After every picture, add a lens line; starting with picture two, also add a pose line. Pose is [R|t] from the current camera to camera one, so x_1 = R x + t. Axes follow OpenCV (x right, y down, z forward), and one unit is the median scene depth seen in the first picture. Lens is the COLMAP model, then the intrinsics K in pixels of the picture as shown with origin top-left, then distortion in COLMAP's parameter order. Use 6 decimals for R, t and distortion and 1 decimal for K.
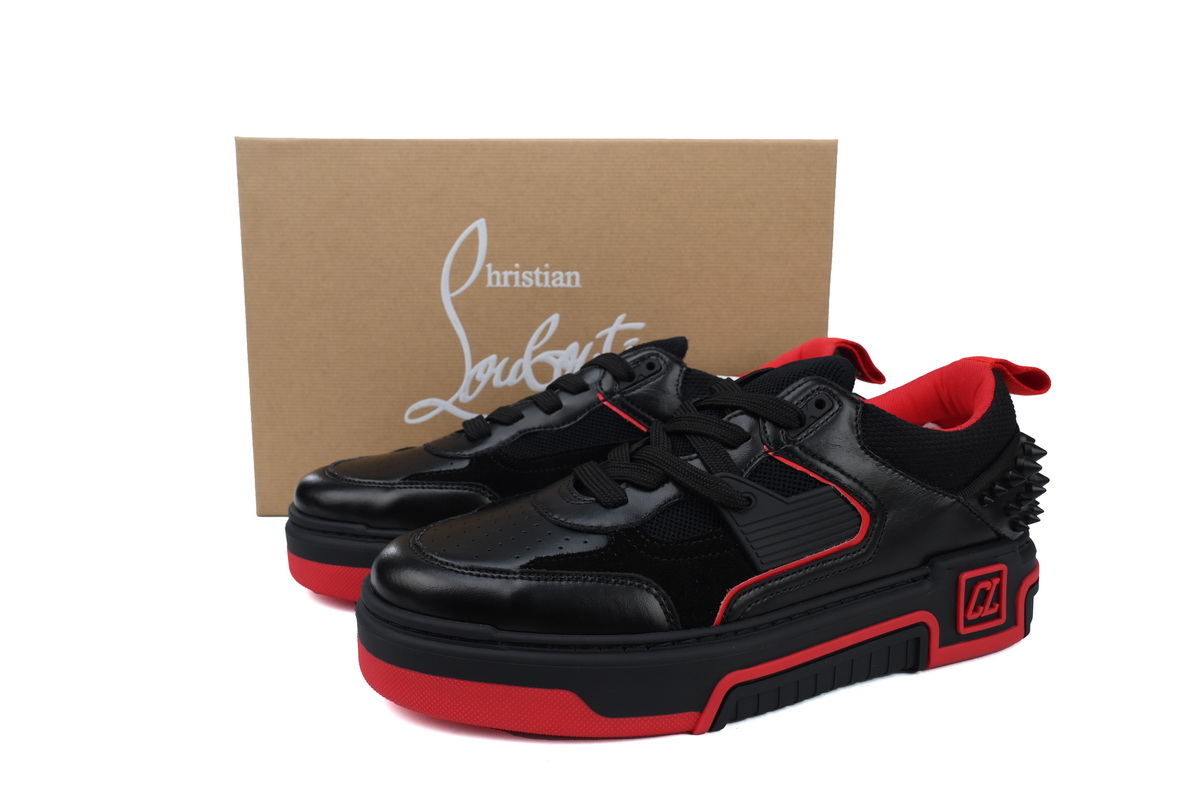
lens RADIAL K [[928.2, 0, 600.0], [0, 928.2, 400.0], [0, 0, 1]] dist [-0.010392, -0.001692]
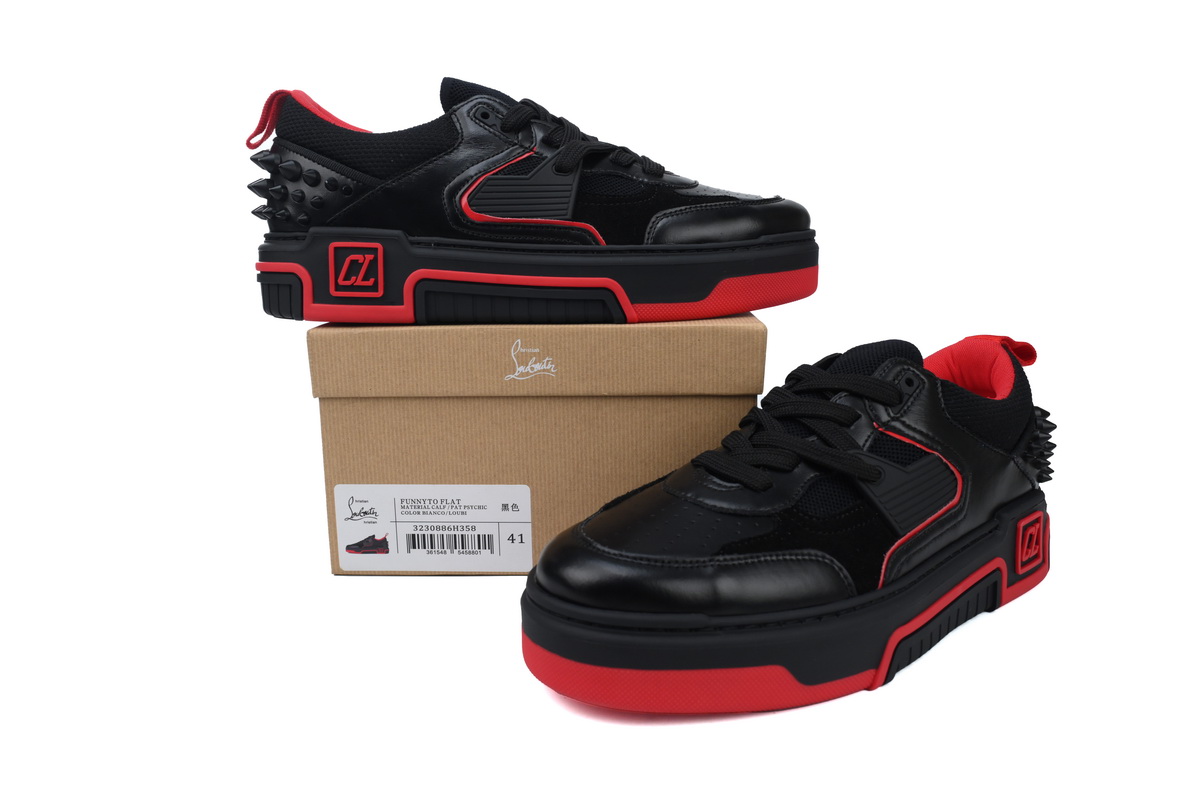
lens RADIAL K [[928.2, 0, 600.0], [0, 928.2, 400.0], [0, 0, 1]] dist [-0.010392, -0.001692]
pose [[0.956881, -0.061523, 0.283890, -0.440890], [0.061137, 0.998077, 0.010229, -0.008600], [-0.283973, 0.007568, 0.958802, 0.041269]]
